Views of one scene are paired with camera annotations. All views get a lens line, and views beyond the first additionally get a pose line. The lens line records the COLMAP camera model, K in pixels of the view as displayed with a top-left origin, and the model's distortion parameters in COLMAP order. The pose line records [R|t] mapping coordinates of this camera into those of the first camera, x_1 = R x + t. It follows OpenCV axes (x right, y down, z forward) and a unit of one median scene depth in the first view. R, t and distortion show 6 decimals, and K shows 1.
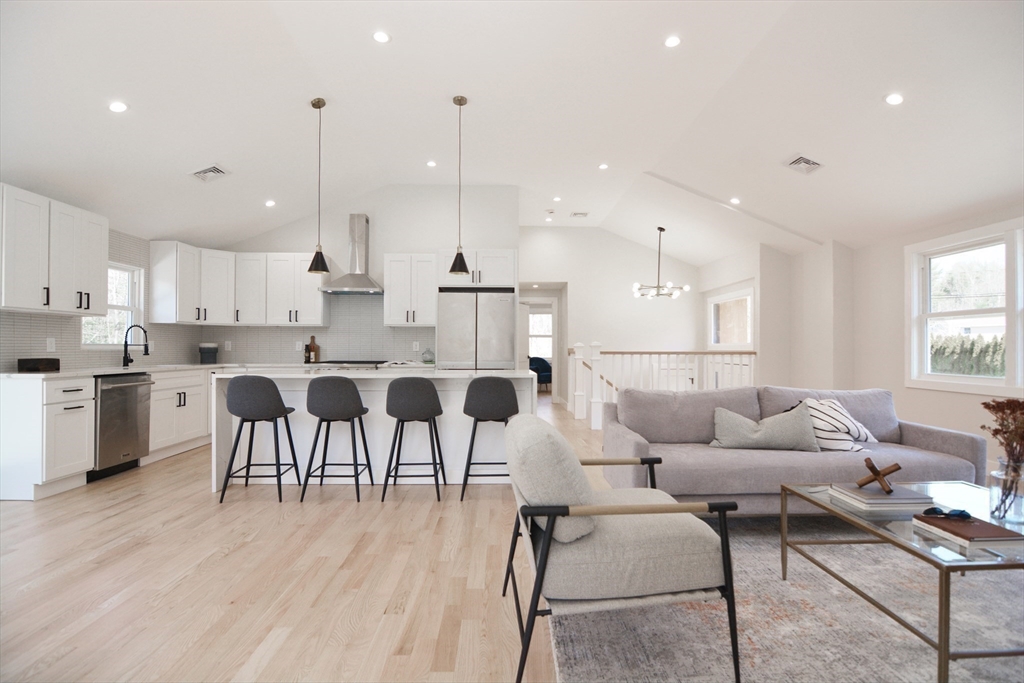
lens RADIAL K [[498.4, 0, 513.2], [0, 498.4, 345.7], [0, 0, 1]] dist [-0.008213, -0.008239]
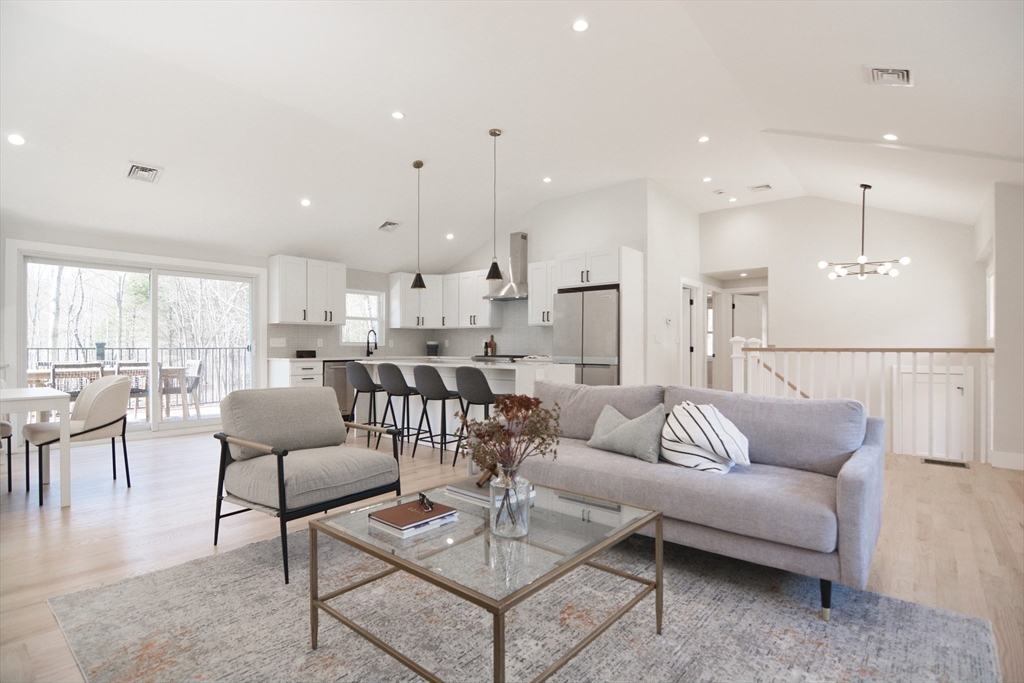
lens RADIAL K [[498.4, 0, 516.5], [0, 498.4, 348.0], [0, 0, 1]] dist [-0.008213, -0.008239]
pose [[0.748669, 0.000590, -0.662944, 0.516797], [0.003017, 0.999986, 0.004297, 0.007951], [0.662938, -0.005217, 0.748657, 0.112830]]
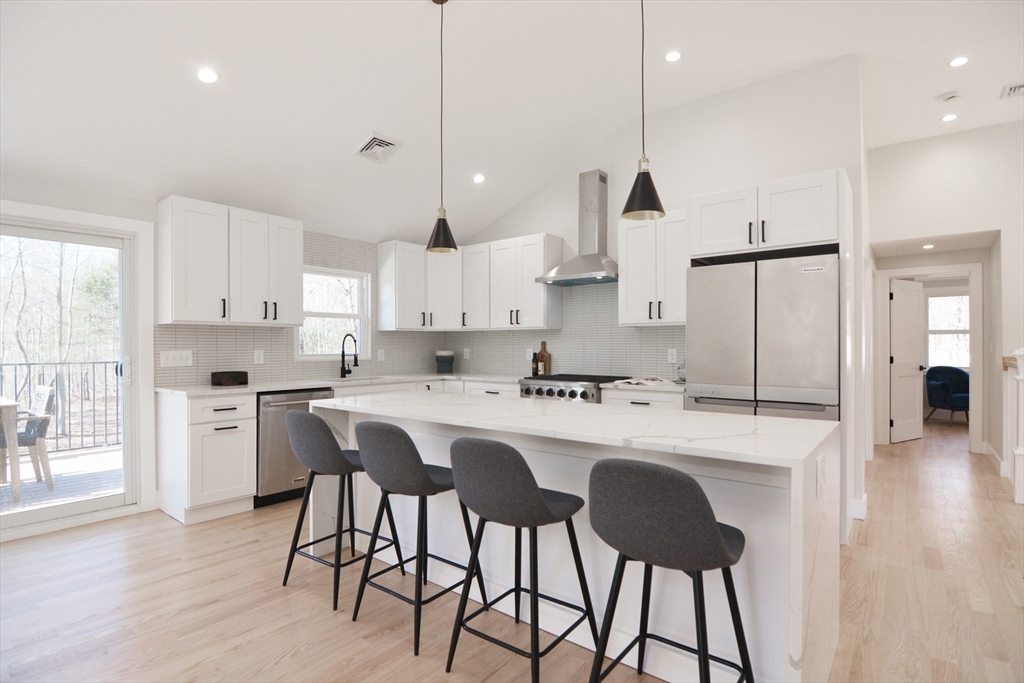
lens RADIAL K [[498.4, 0, 516.0], [0, 498.4, 347.8], [0, 0, 1]] dist [-0.008213, -0.008239]
pose [[0.764890, -0.001029, -0.644160, 0.075087], [0.007186, 0.999950, 0.006935, -0.016796], [0.644120, -0.009934, 0.764860, 0.407066]]
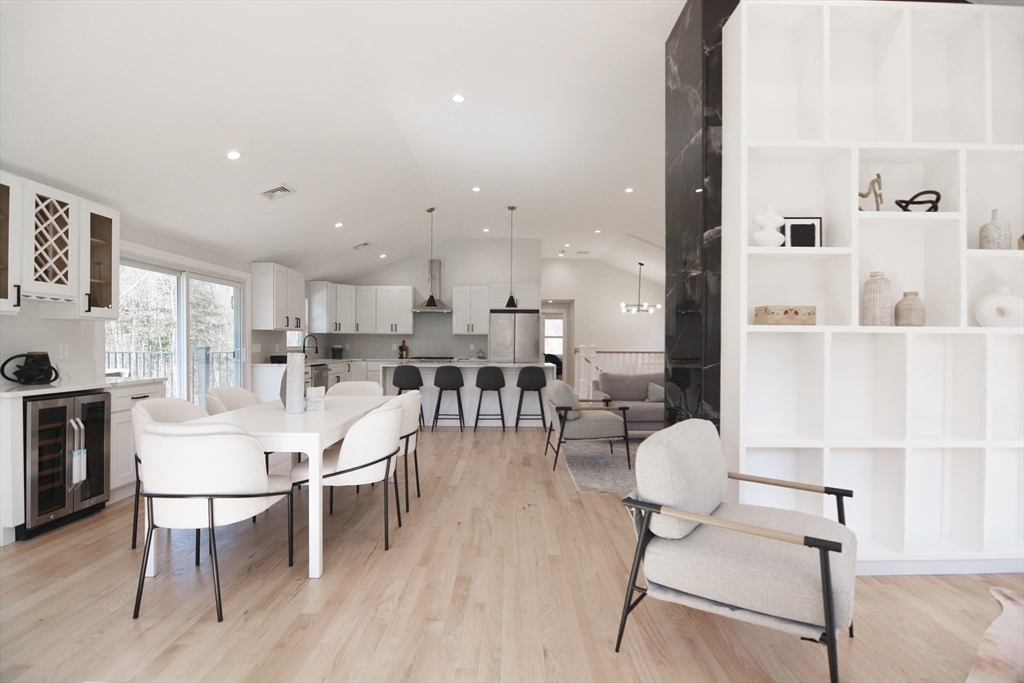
lens RADIAL K [[498.4, 0, 511.1], [0, 498.4, 343.7], [0, 0, 1]] dist [-0.008213, -0.008239]
pose [[0.999763, 0.003531, -0.021467, -0.051037], [-0.003429, 0.999983, 0.004795, -0.019483], [0.021483, -0.004720, 0.999758, -0.541207]]
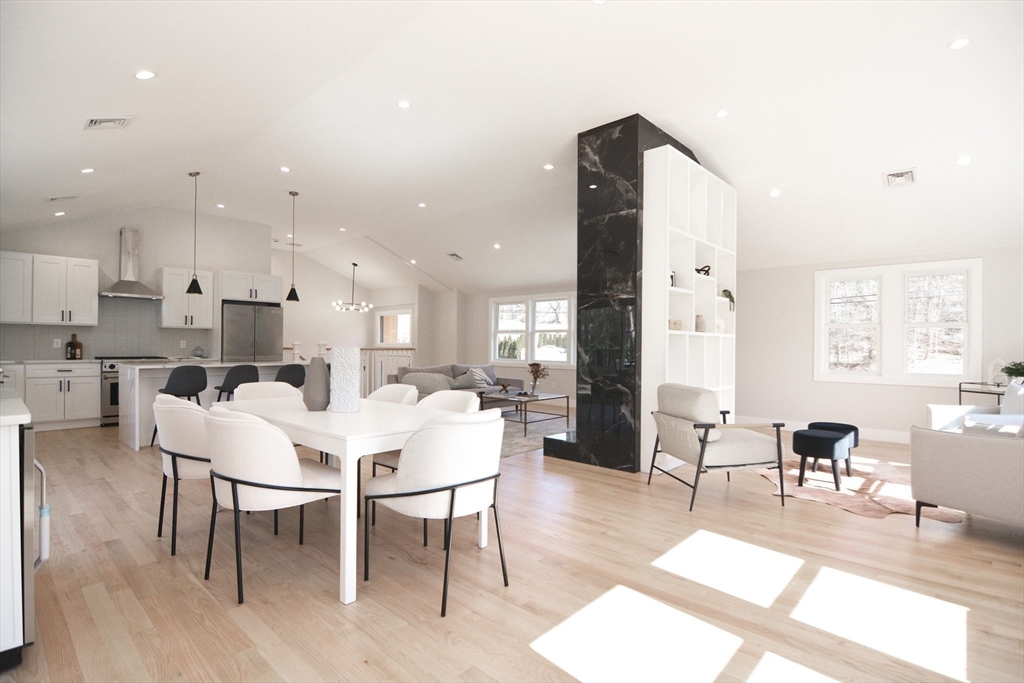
lens RADIAL K [[498.4, 0, 518.3], [0, 498.4, 344.8], [0, 0, 1]] dist [-0.008213, -0.008239]
pose [[0.689038, 0.004577, 0.724711, -0.559967], [-0.010950, 0.999932, 0.004096, -0.012195], [-0.724643, -0.010758, 0.689041, -0.468361]]
